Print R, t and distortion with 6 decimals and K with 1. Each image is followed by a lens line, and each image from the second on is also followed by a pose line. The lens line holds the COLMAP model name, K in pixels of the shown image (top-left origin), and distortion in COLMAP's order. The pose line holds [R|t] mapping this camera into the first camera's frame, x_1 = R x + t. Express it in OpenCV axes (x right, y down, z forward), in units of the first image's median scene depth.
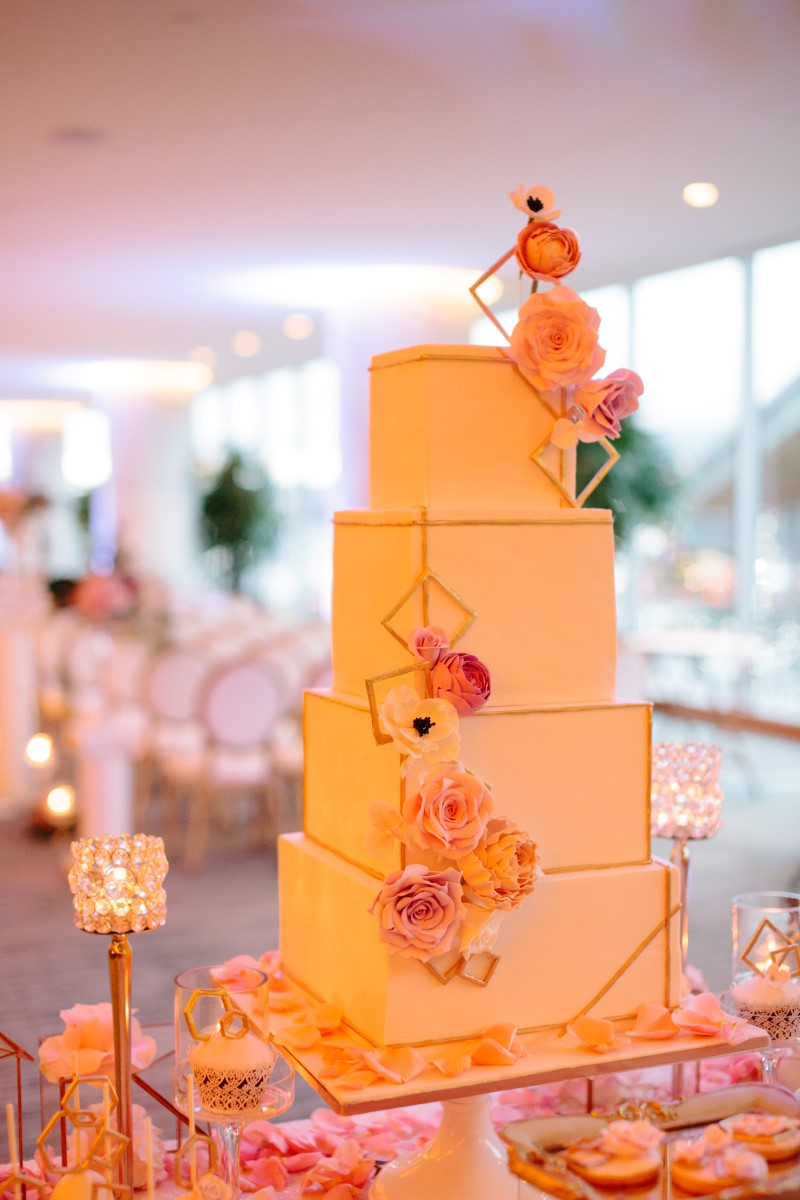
lens RADIAL K [[1603.1, 0, 399.1], [0, 1603.1, 636.6], [0, 0, 1]] dist [-0.094845, -0.004018]
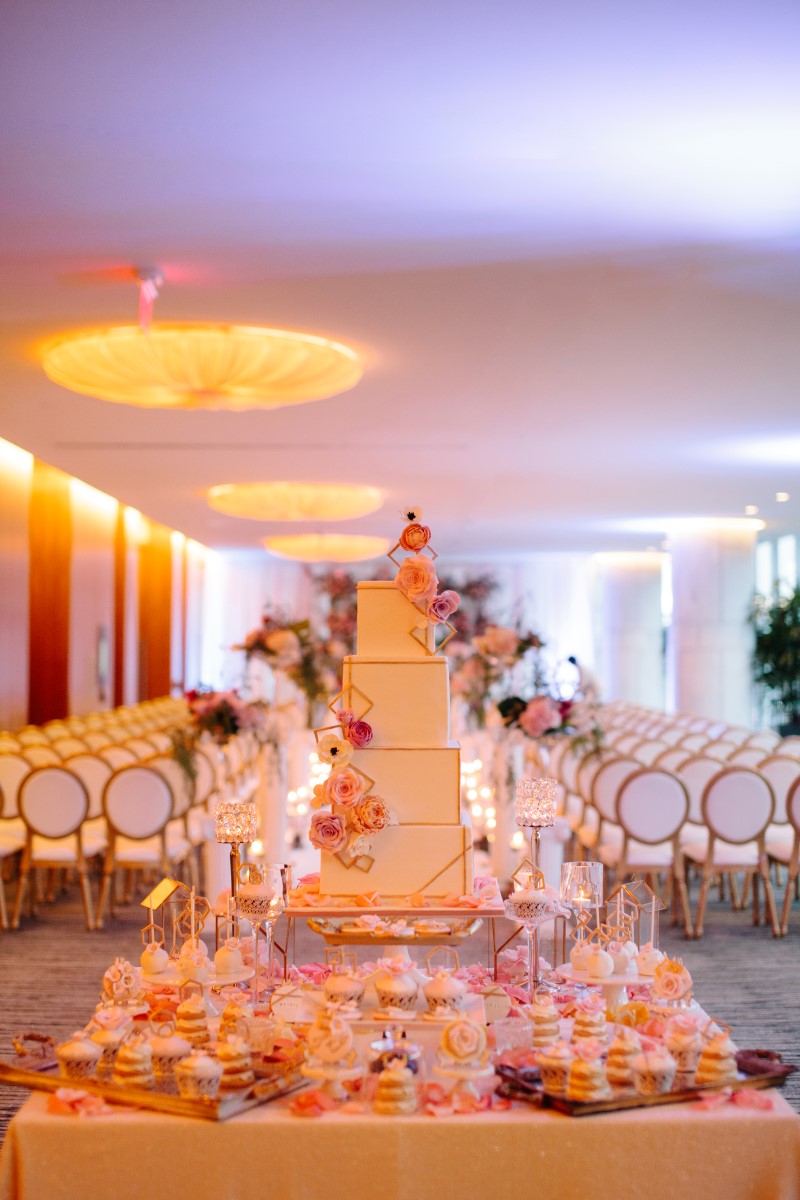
lens RADIAL K [[1603.1, 0, 399.1], [0, 1603.1, 636.6], [0, 0, 1]] dist [-0.094845, -0.004018]
pose [[0.916844, -0.004758, -0.399216, 0.952219], [-0.028116, 0.996677, -0.076451, 0.060785], [0.398253, 0.081318, 0.913664, -1.001923]]
